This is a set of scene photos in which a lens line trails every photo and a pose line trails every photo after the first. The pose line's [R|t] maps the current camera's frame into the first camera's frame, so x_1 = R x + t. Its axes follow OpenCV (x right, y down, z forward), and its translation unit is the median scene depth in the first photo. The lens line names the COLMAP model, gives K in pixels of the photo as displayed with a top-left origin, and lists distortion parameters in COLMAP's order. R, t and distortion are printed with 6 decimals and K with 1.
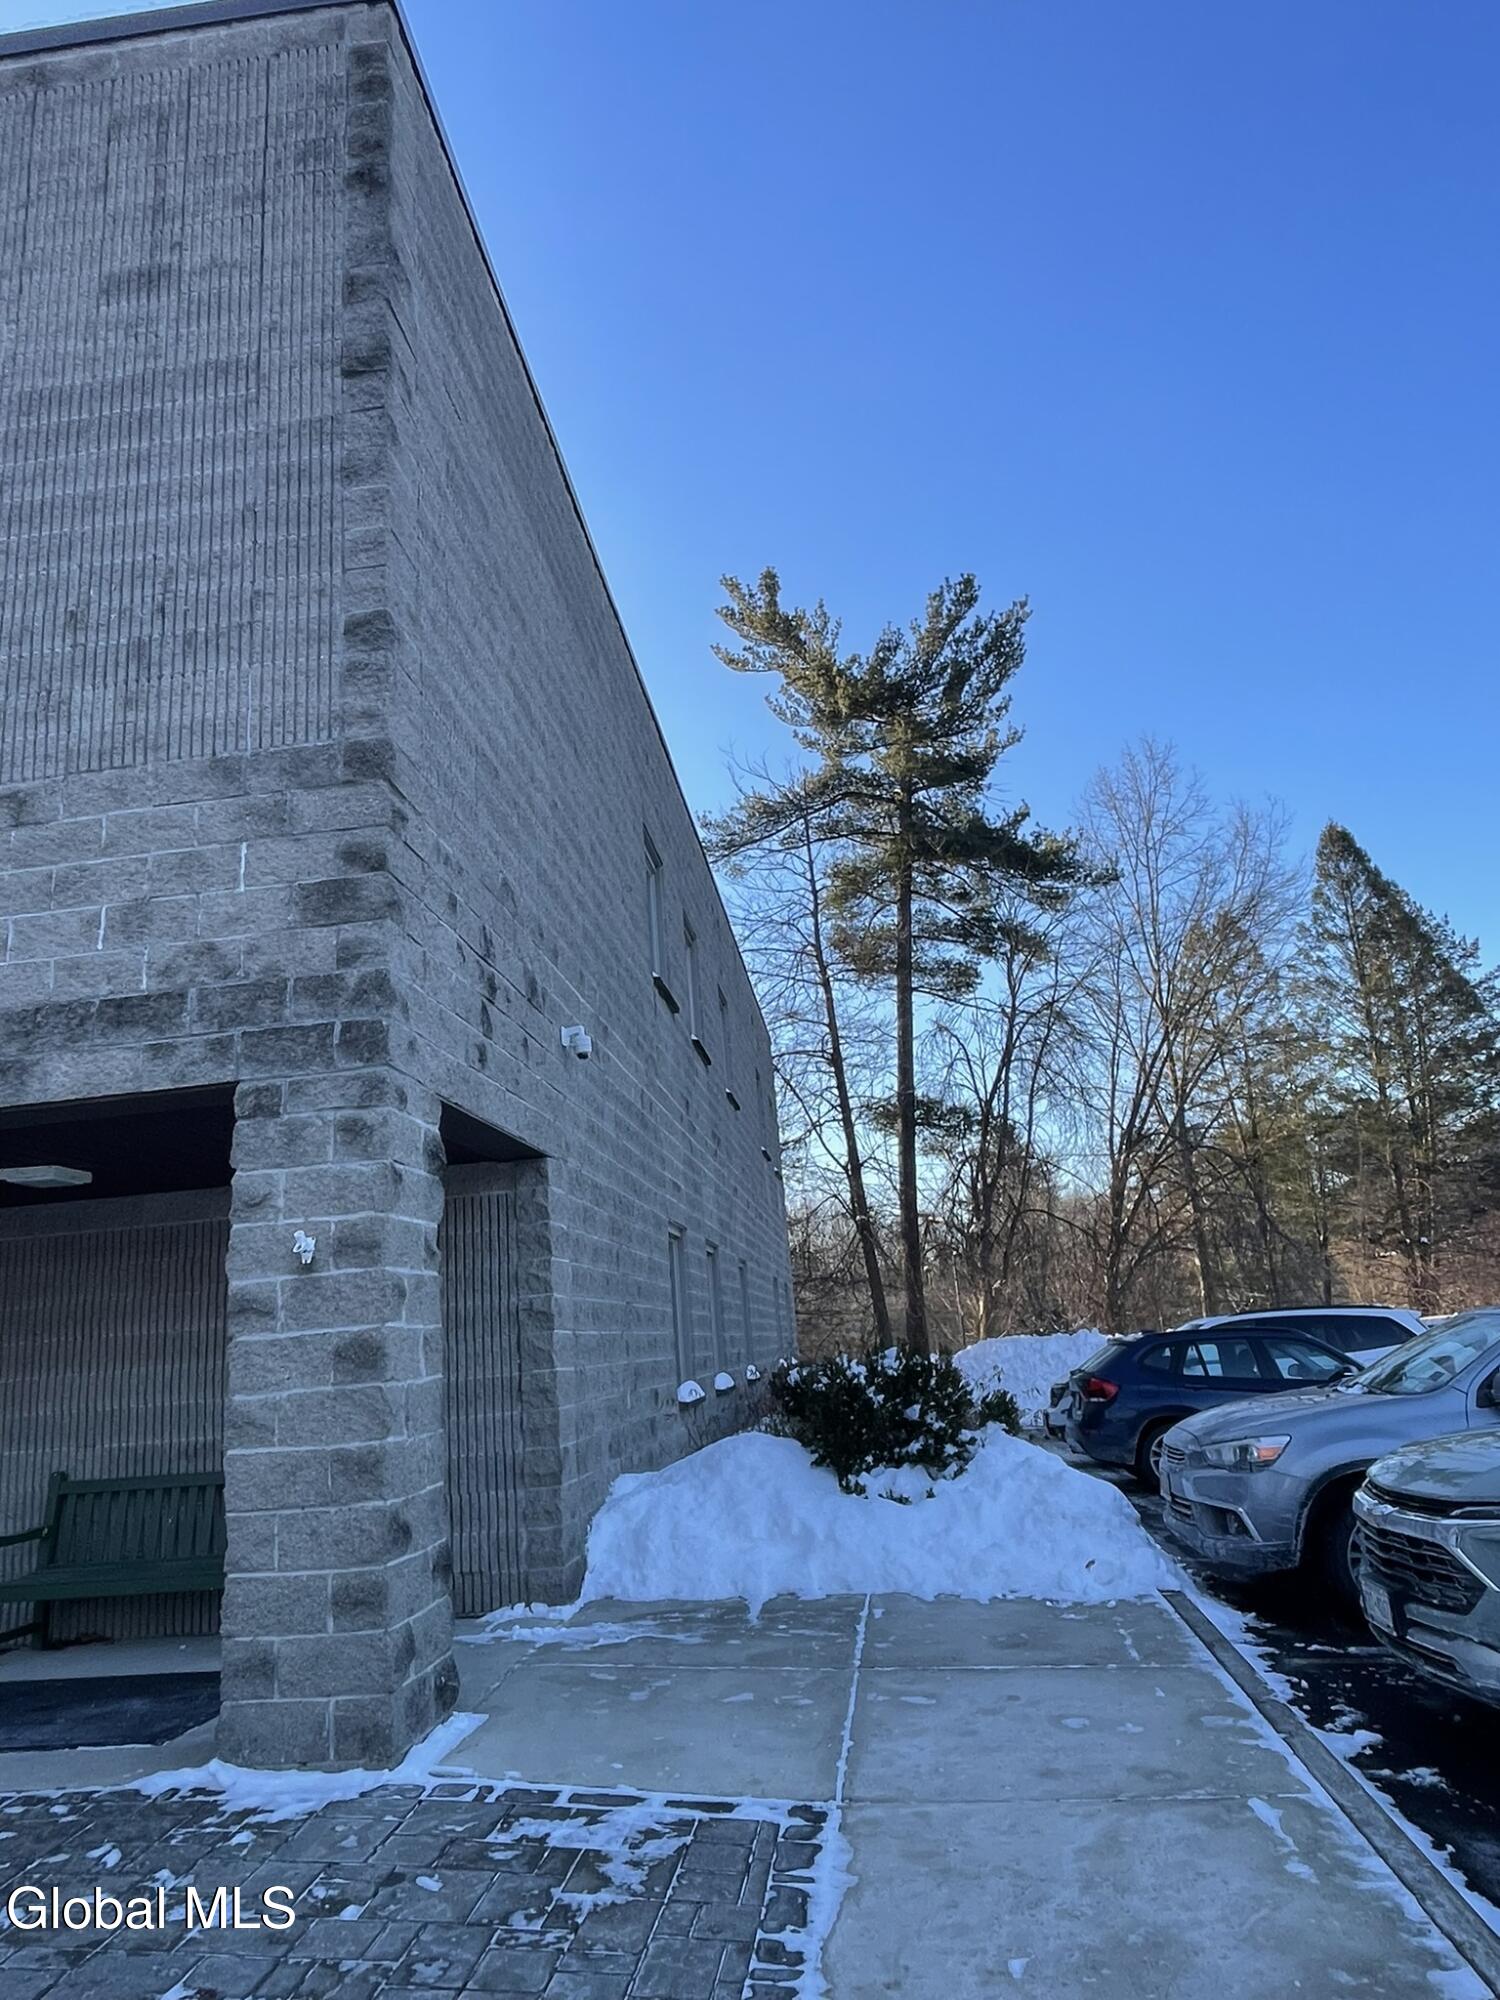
lens RADIAL K [[1304.6, 0, 739.0], [0, 1304.6, 995.9], [0, 0, 1]] dist [0.000980, -0.001103]
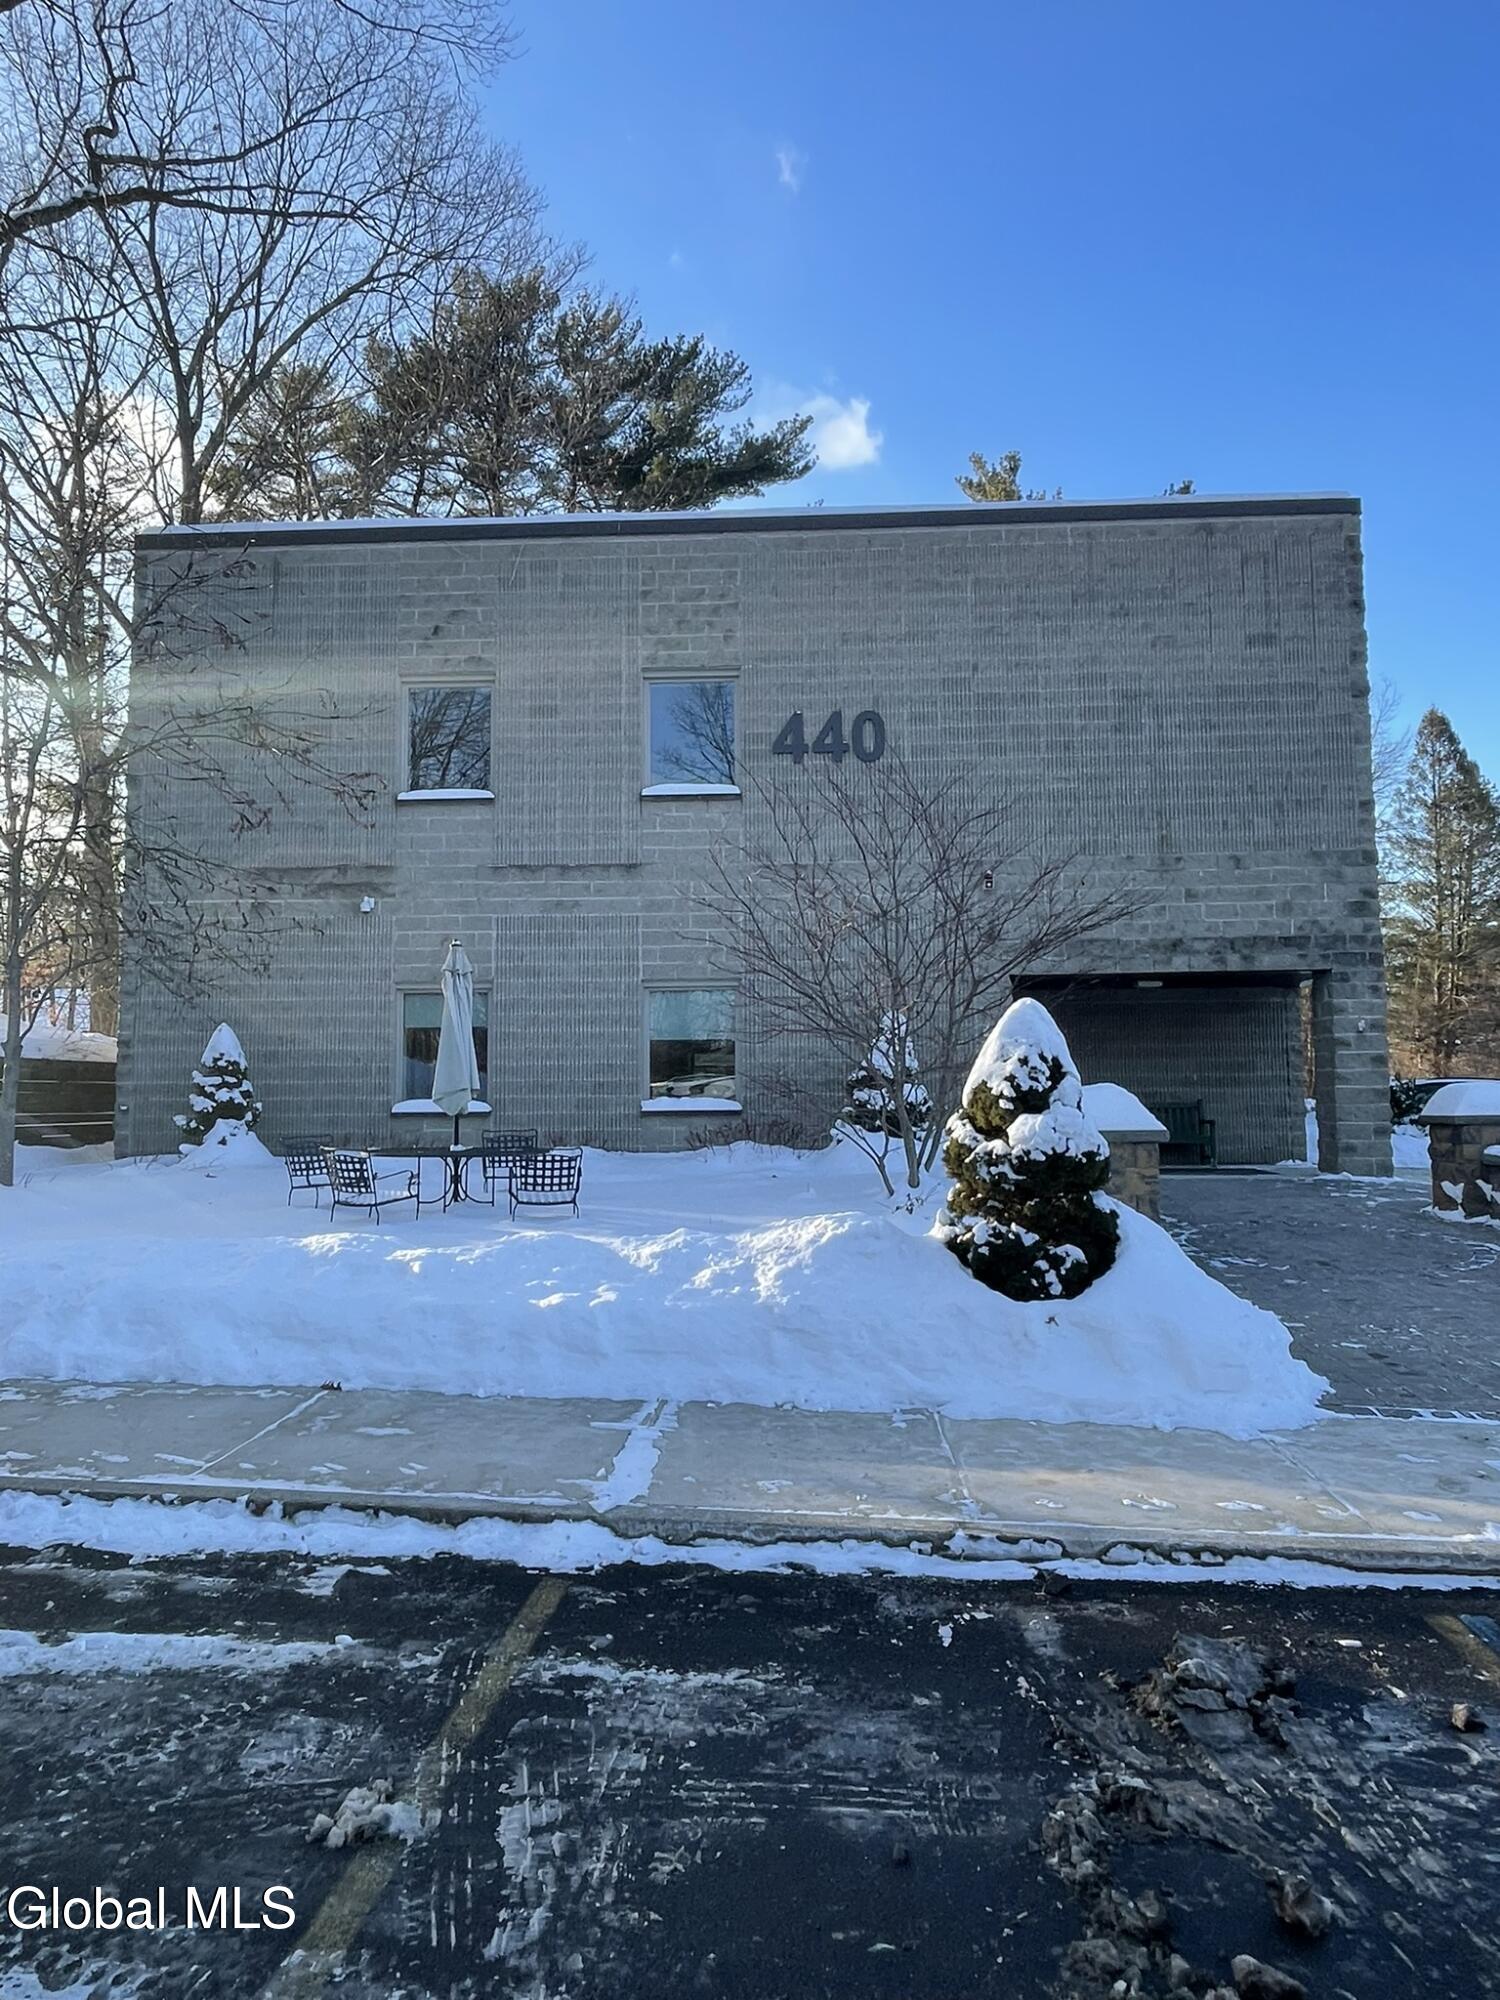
lens RADIAL K [[1304.6, 0, 744.2], [0, 1304.6, 1016.7], [0, 0, 1]] dist [0.000980, -0.001103]
pose [[0.996412, 0.067245, 0.051389, -1.663783], [-0.076127, 0.977437, 0.197033, -0.280027], [-0.036980, -0.200238, 0.979049, -1.695916]]
